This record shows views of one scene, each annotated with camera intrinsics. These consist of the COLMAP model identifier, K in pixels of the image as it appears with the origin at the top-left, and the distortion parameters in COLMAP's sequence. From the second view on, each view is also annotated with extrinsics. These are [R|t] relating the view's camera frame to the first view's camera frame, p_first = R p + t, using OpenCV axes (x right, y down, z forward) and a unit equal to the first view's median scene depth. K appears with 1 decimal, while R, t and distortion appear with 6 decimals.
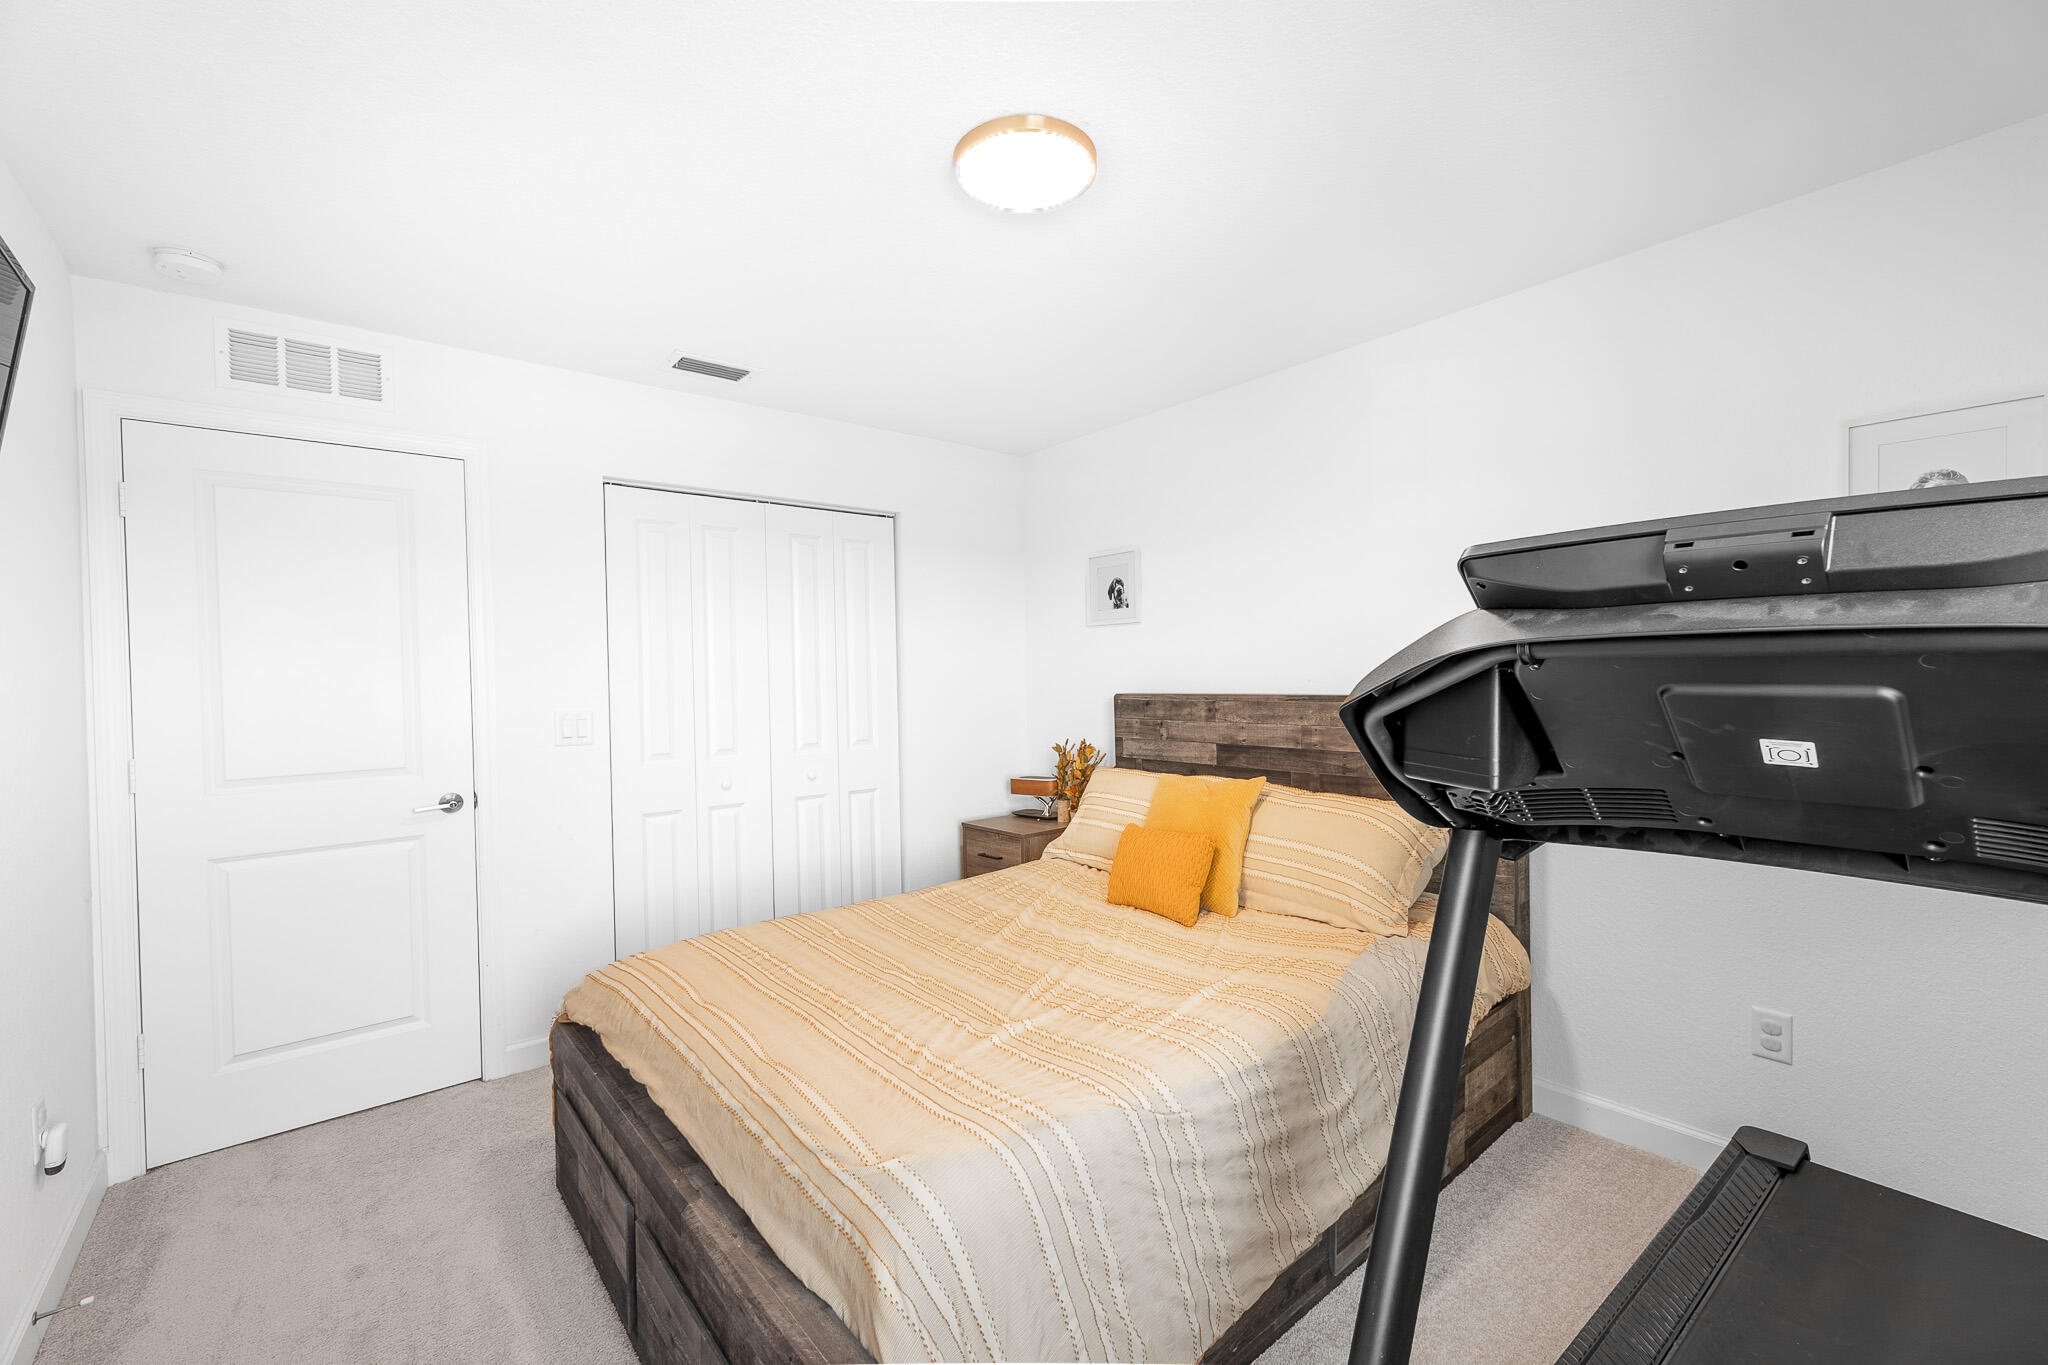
lens RADIAL K [[860.7, 0, 1038.0], [0, 860.7, 686.2], [0, 0, 1]] dist [0.007663, -0.000932]
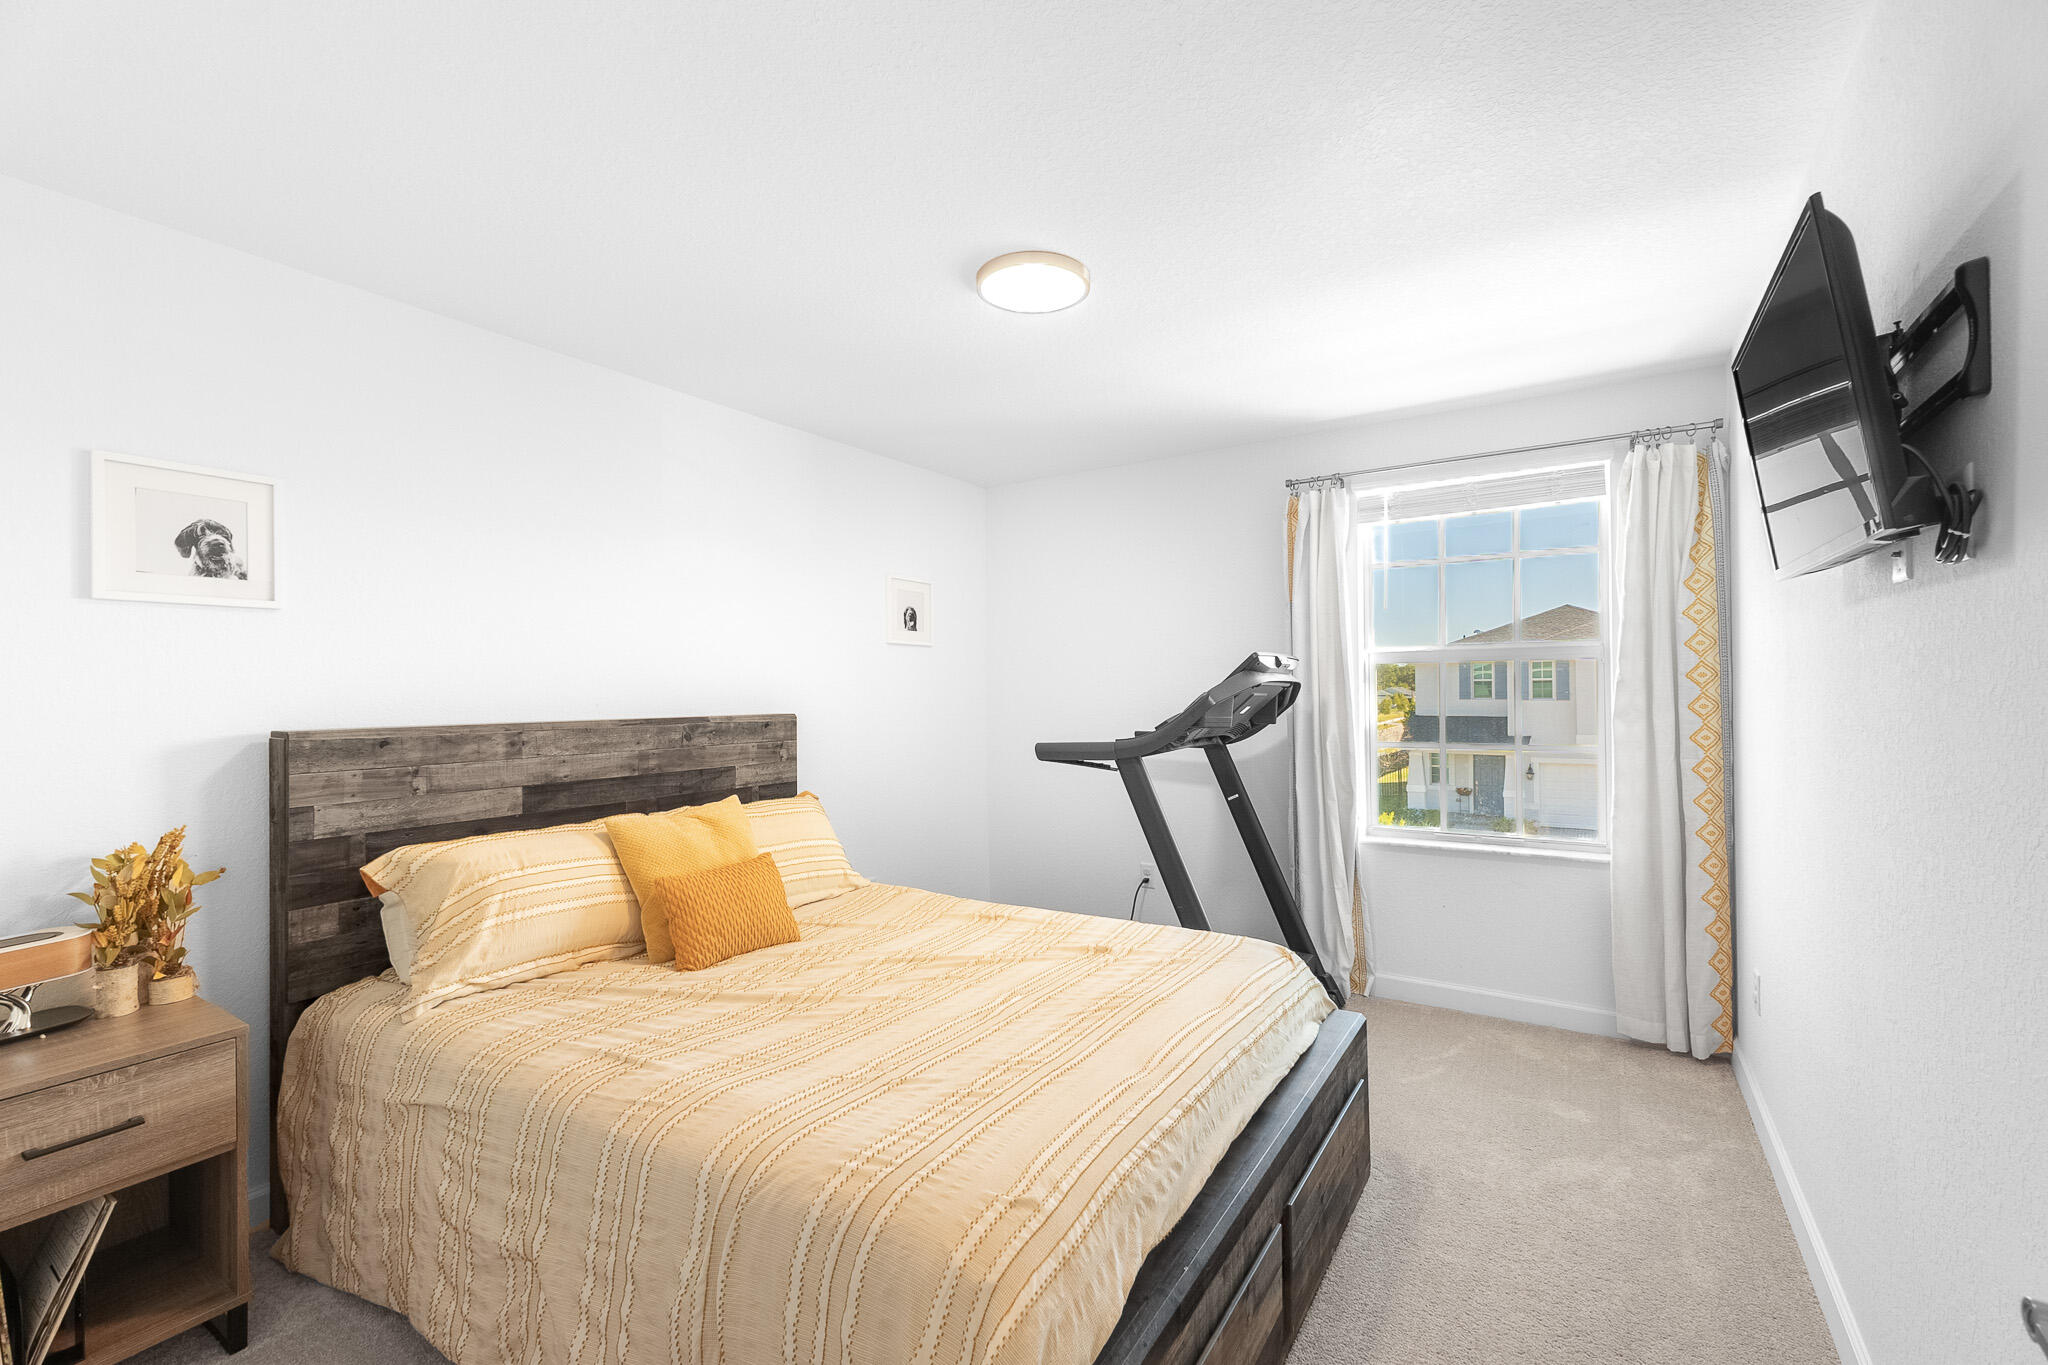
lens RADIAL K [[860.7, 0, 1038.0], [0, 860.7, 686.2], [0, 0, 1]] dist [0.007663, -0.000932]
pose [[-0.304180, 0.023132, 0.952334, -0.710511], [0.024312, 0.999568, -0.016514, 0.000035], [-0.952304, 0.018129, -0.304611, 0.818756]]
